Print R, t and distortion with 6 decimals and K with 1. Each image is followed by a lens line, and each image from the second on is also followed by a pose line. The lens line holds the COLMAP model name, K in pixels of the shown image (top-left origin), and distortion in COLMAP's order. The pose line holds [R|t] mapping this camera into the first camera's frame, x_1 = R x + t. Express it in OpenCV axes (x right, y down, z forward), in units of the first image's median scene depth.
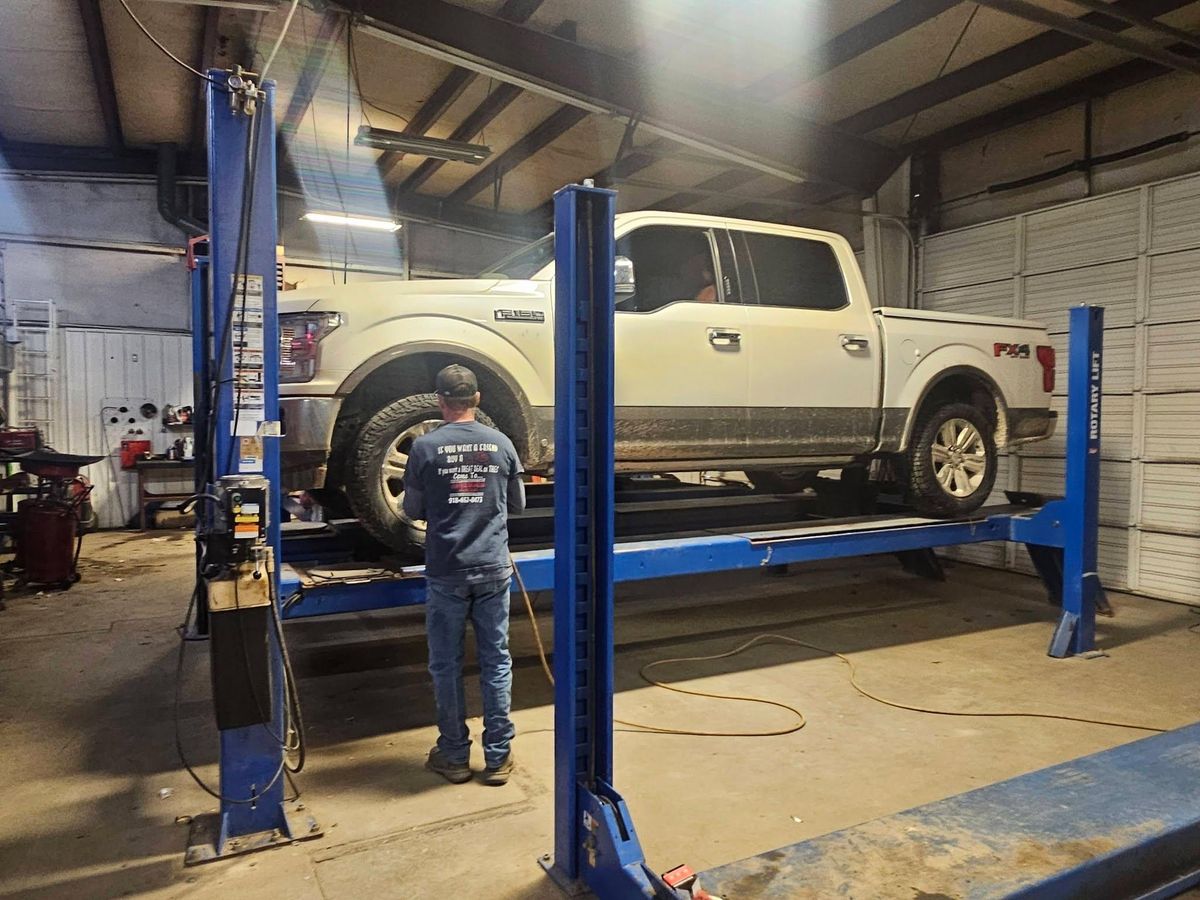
lens RADIAL K [[830.9, 0, 604.7], [0, 830.9, 456.2], [0, 0, 1]] dist [0.000711, -0.000087]
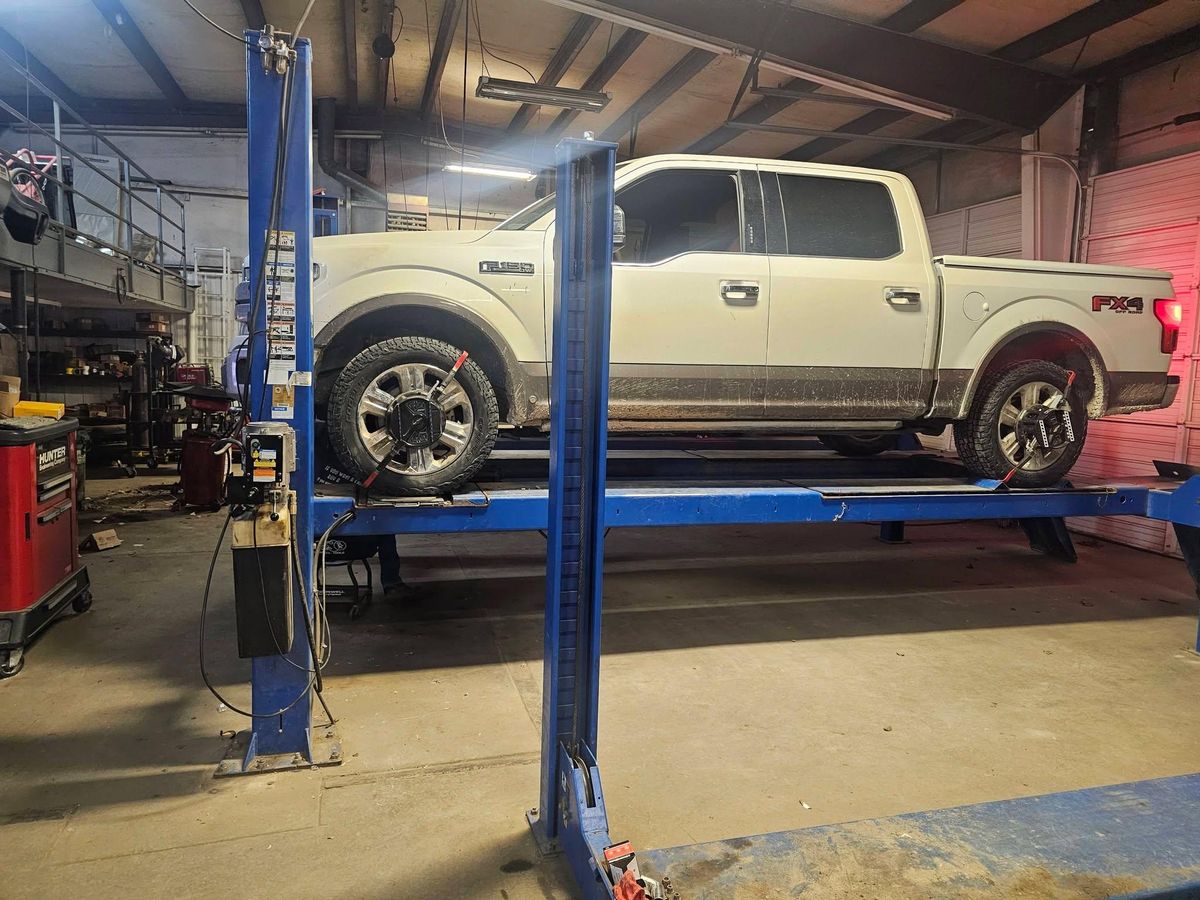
lens RADIAL K [[815.6, 0, 600.0], [0, 815.6, 450.0], [0, 0, 1]] dist [0.006617, 0.000928]
pose [[0.977350, 0.038326, -0.208131, 0.187109], [-0.028142, 0.998267, 0.051676, -0.006965], [0.209751, -0.044648, 0.976735, 0.067148]]
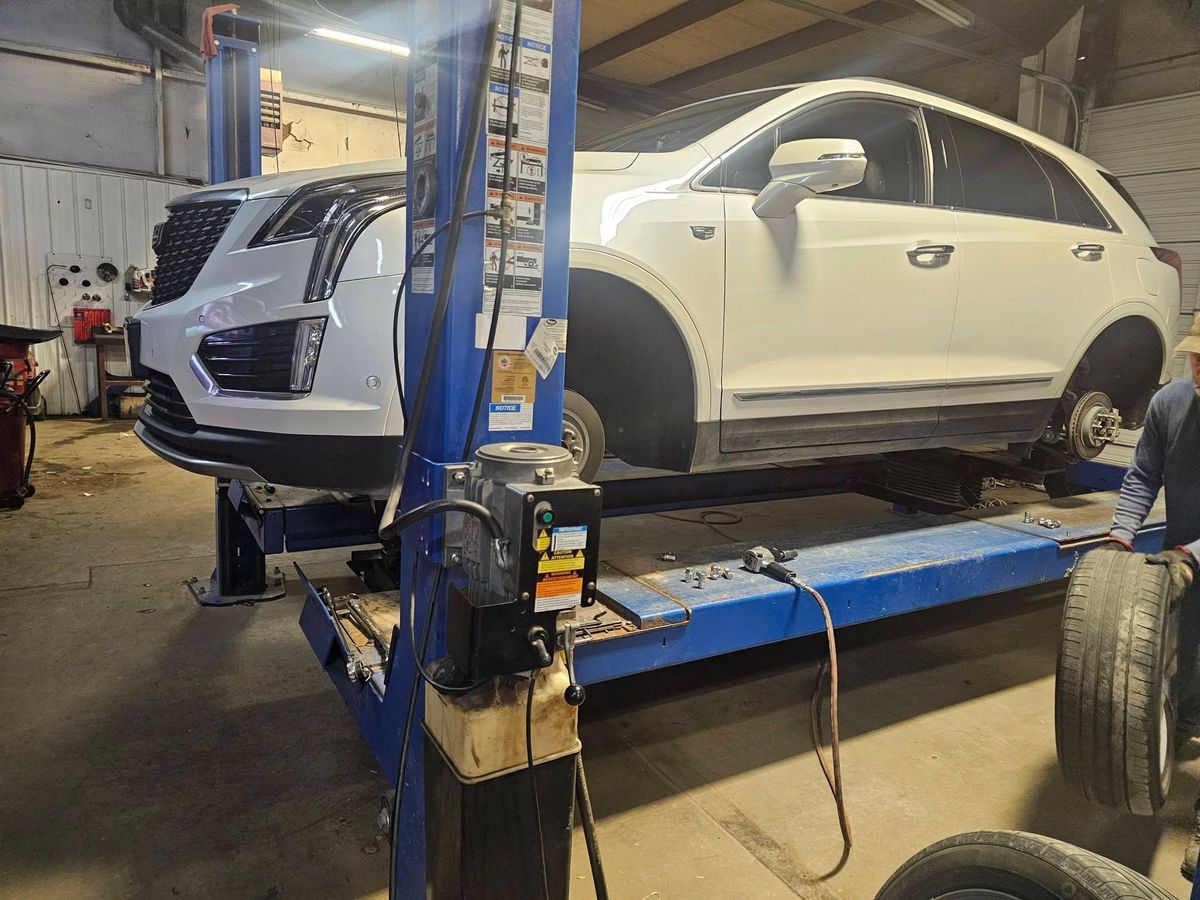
lens RADIAL K [[816.4, 0, 598.4], [0, 816.4, 444.5], [0, 0, 1]] dist [0.036058, -0.021326]
pose [[0.997175, 0.044744, 0.060340, -0.404666], [-0.051626, 0.991694, 0.117801, -0.027765], [-0.054568, -0.120583, 0.991202, 0.562575]]
